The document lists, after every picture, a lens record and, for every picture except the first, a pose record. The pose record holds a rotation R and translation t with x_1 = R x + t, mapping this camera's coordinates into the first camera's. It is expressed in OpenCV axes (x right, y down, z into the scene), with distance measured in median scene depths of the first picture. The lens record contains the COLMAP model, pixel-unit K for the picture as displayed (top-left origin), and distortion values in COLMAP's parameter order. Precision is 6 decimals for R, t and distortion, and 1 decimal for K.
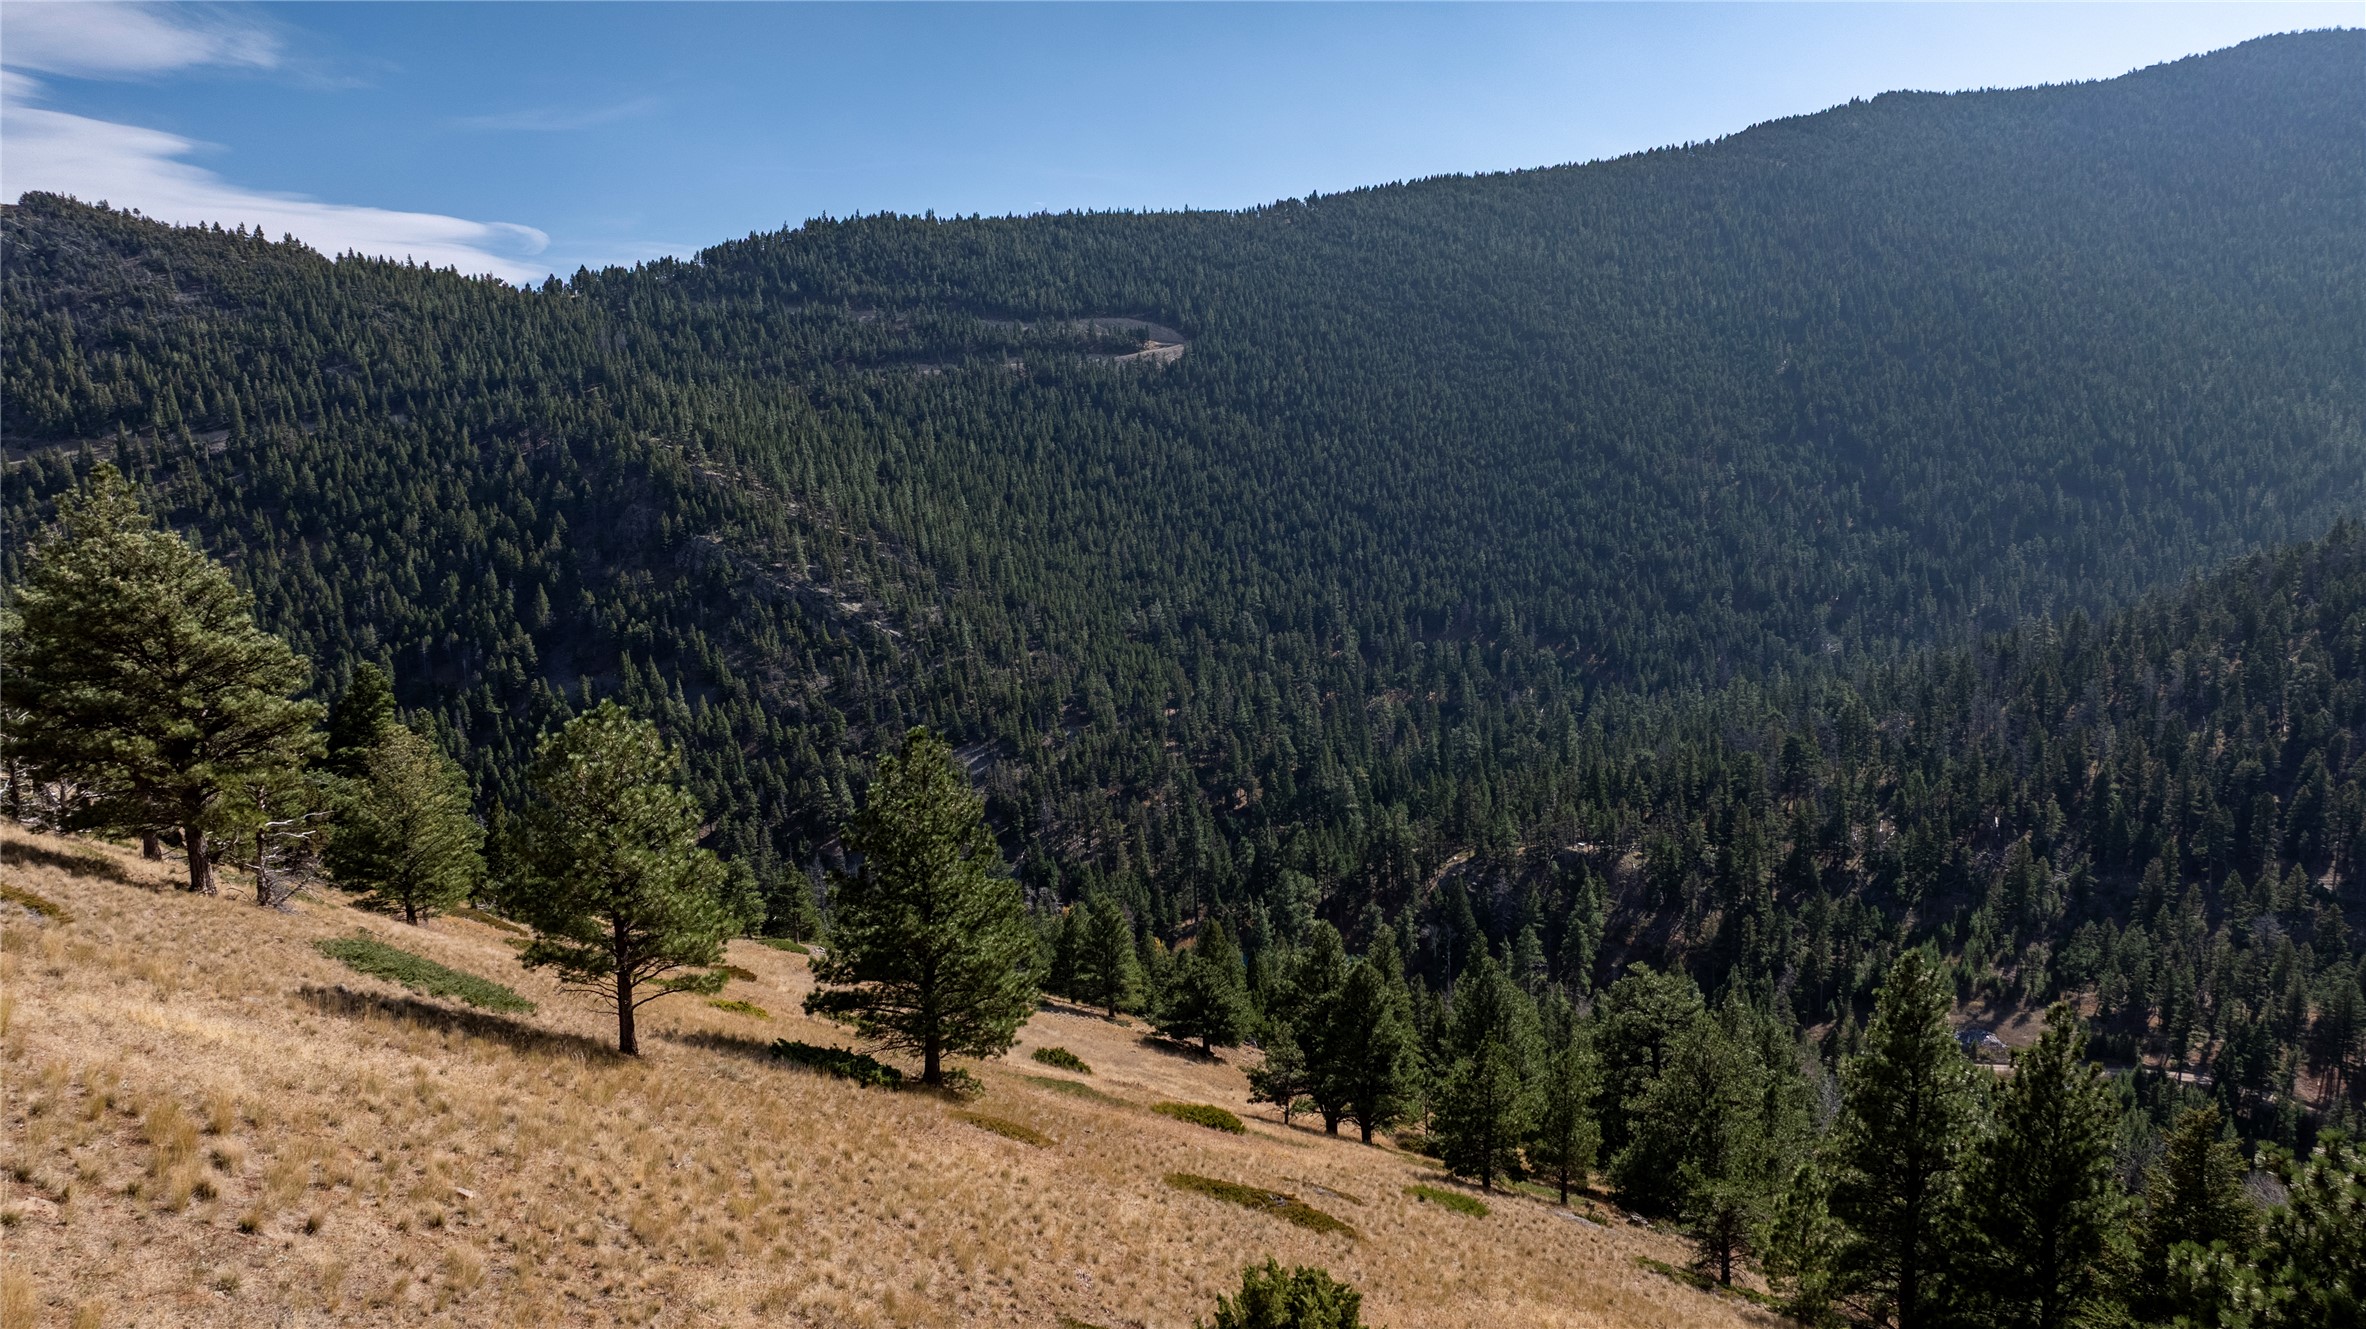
lens RADIAL K [[1681.3, 0, 1177.5], [0, 1681.3, 677.4], [0, 0, 1]] dist [-0.030909, 0.023377]
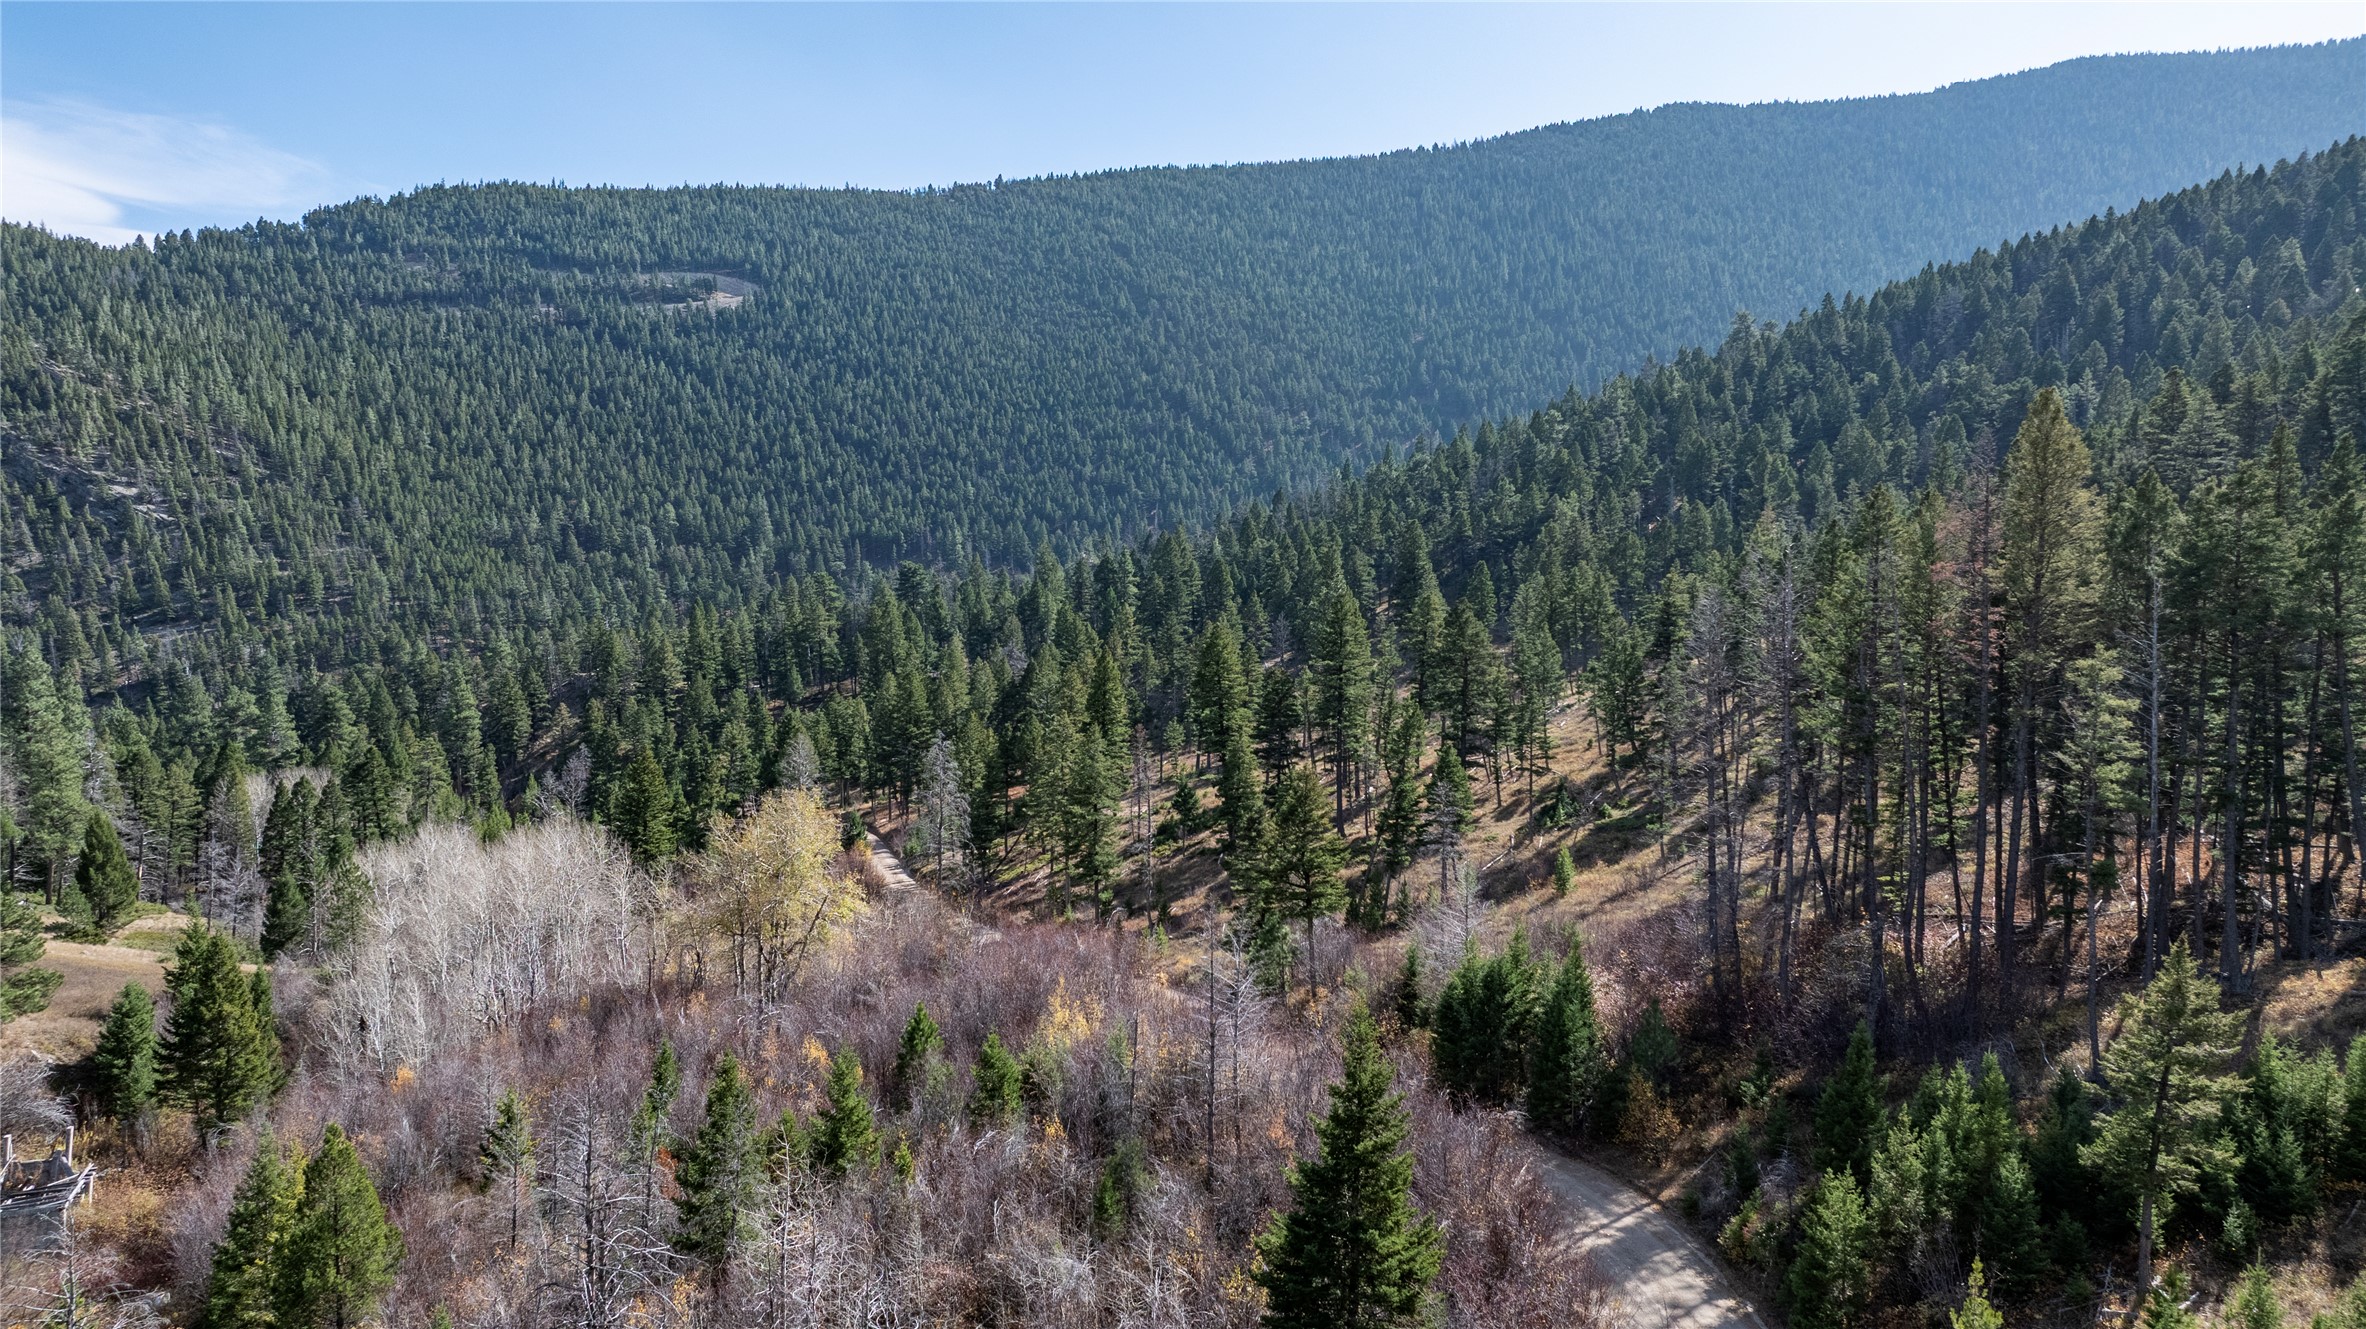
lens RADIAL K [[1681.3, 0, 1203.4], [0, 1681.3, 665.7], [0, 0, 1]] dist [-0.030909, 0.023377]
pose [[0.999678, 0.005961, -0.024681, 0.264604], [-0.007686, 0.997487, -0.070426, 0.071441], [0.024200, 0.070593, 0.997212, 0.064511]]
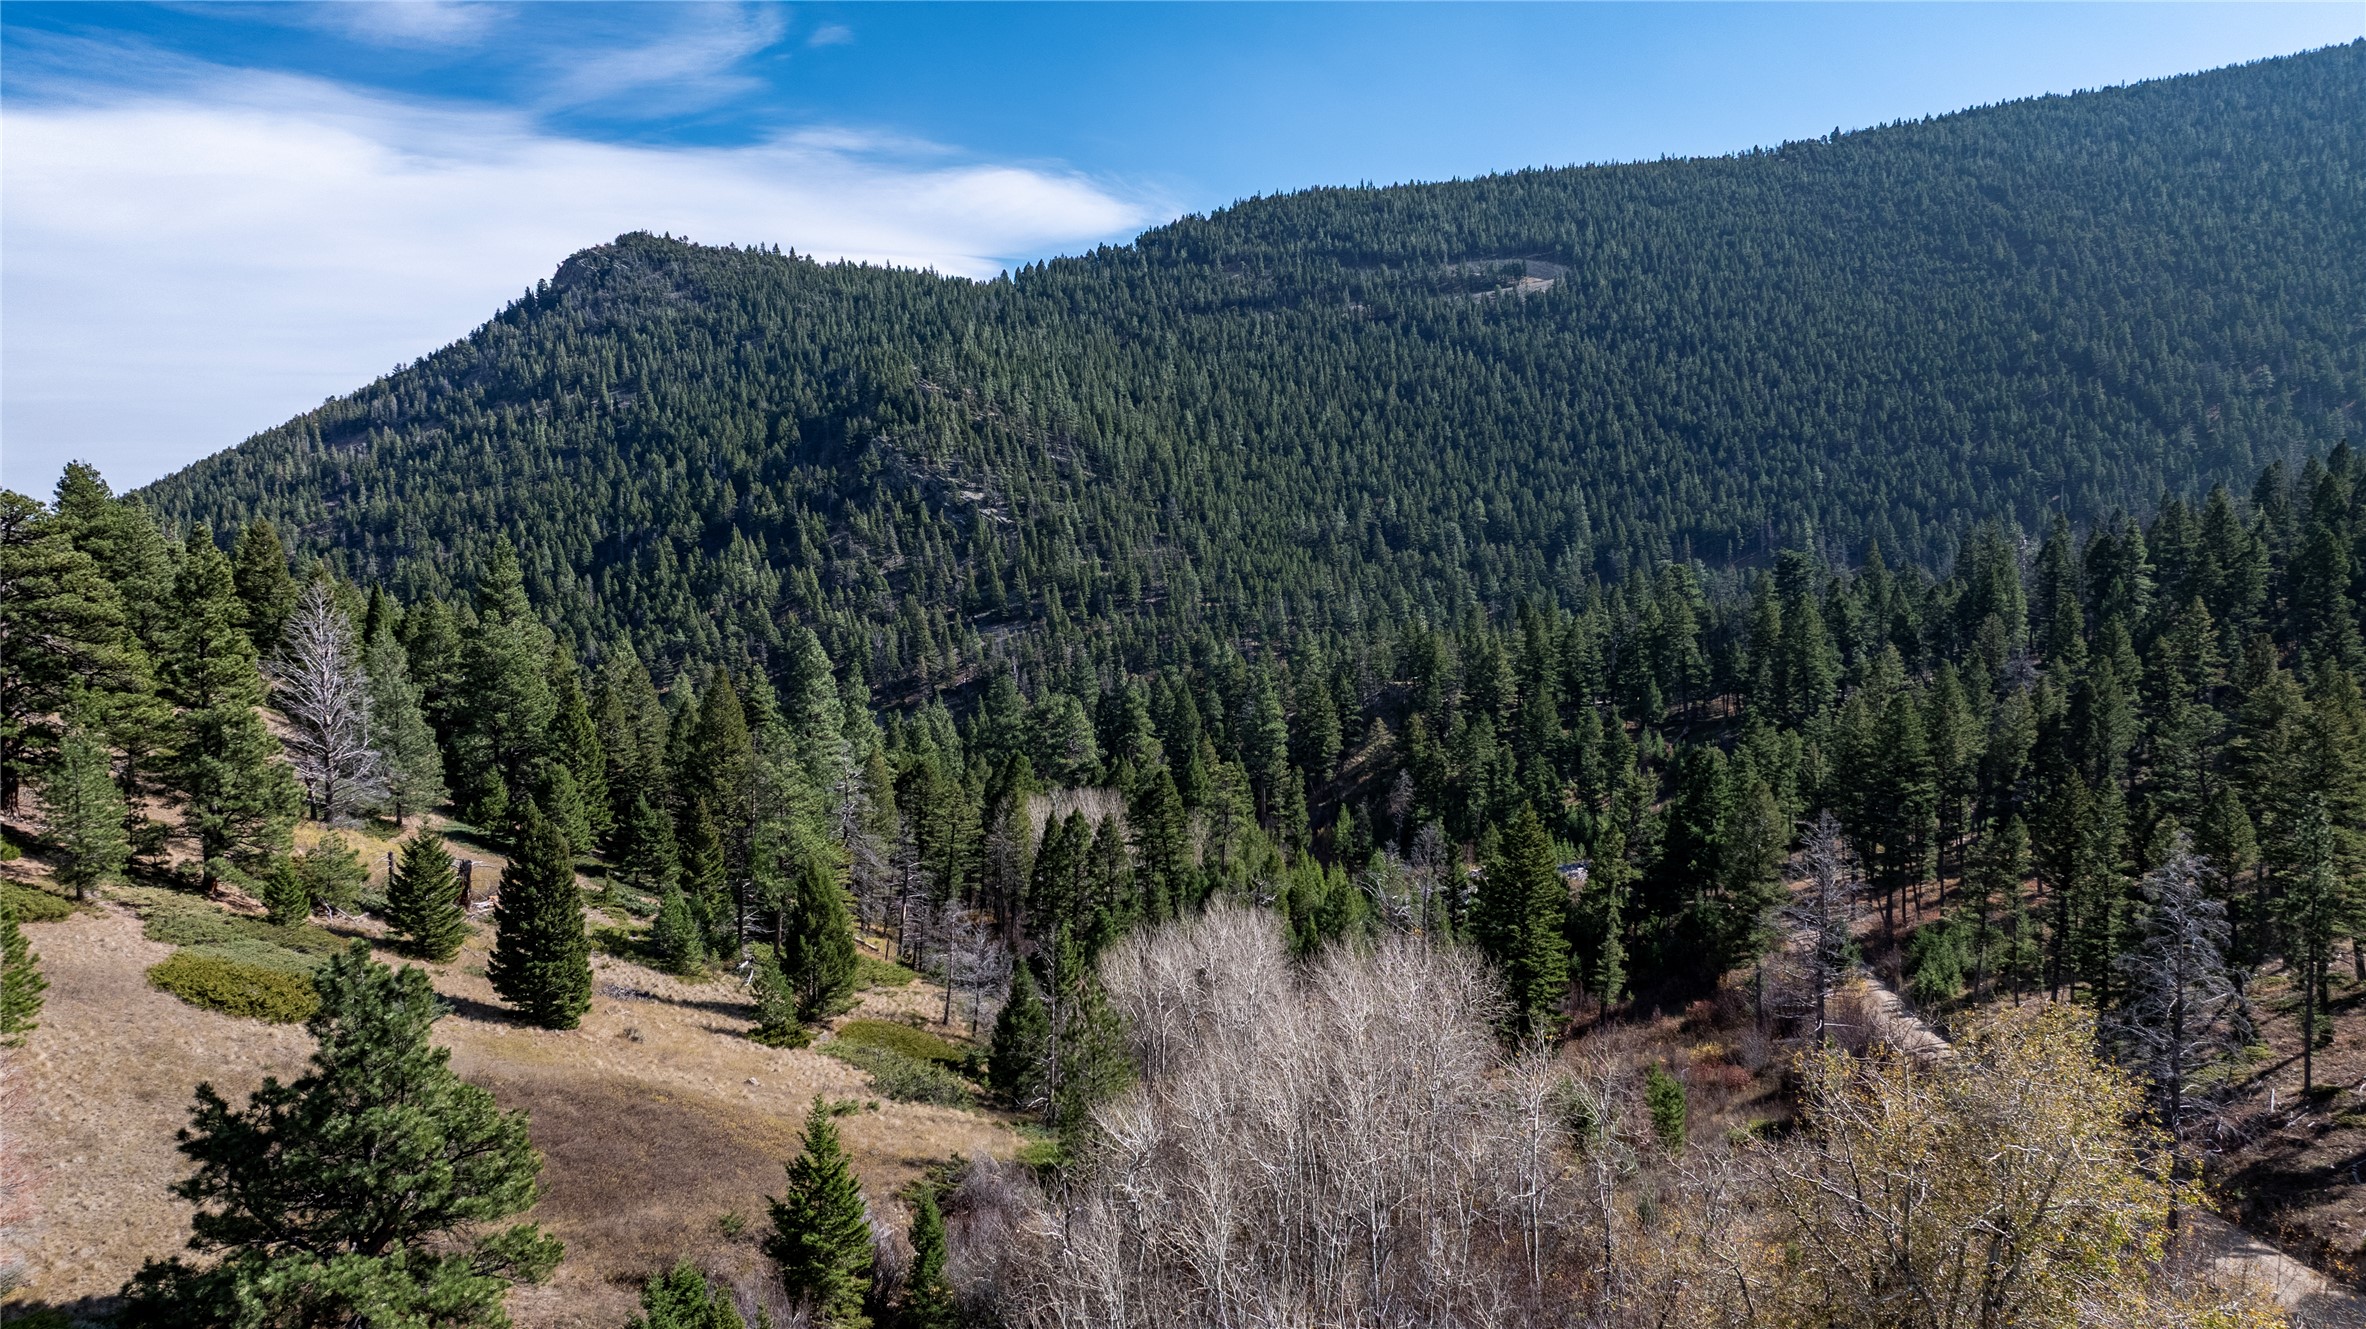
lens RADIAL K [[1681.3, 0, 1186.4], [0, 1681.3, 655.2], [0, 0, 1]] dist [-0.030909, 0.023377]
pose [[0.881713, 0.021395, -0.471301, 0.231781], [-0.059753, 0.995991, -0.066573, 0.066444], [0.467987, 0.086860, 0.879456, 0.133624]]
